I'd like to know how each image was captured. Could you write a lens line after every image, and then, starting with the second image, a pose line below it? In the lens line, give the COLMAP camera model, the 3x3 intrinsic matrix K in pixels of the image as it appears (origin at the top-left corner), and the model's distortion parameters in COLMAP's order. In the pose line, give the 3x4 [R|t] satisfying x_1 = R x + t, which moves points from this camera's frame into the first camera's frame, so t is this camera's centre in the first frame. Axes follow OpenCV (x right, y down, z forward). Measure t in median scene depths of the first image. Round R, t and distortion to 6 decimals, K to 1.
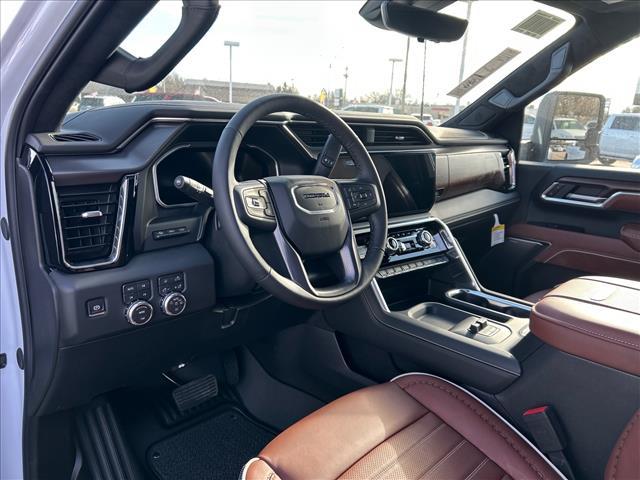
lens RADIAL K [[465.9, 0, 320.0], [0, 465.9, 240.0], [0, 0, 1]] dist [0.001809, -0.005880]
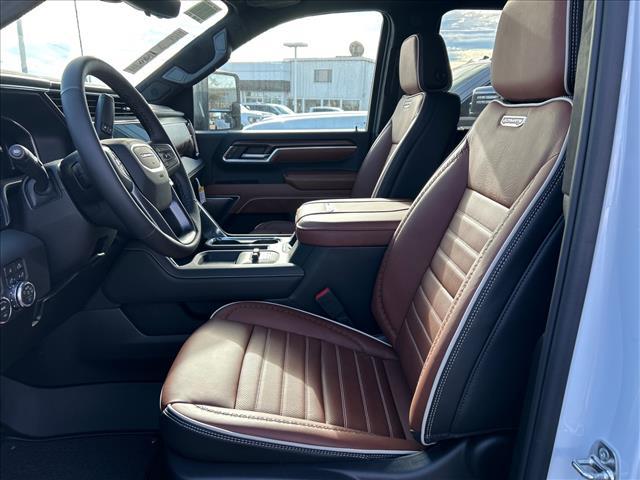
lens RADIAL K [[465.9, 0, 320.0], [0, 465.9, 240.0], [0, 0, 1]] dist [0.001809, -0.005880]
pose [[0.686081, -0.220269, 0.693379, -0.259515], [0.197047, 0.973703, 0.114348, 0.023674], [-0.700333, 0.058176, 0.711442, -0.009804]]
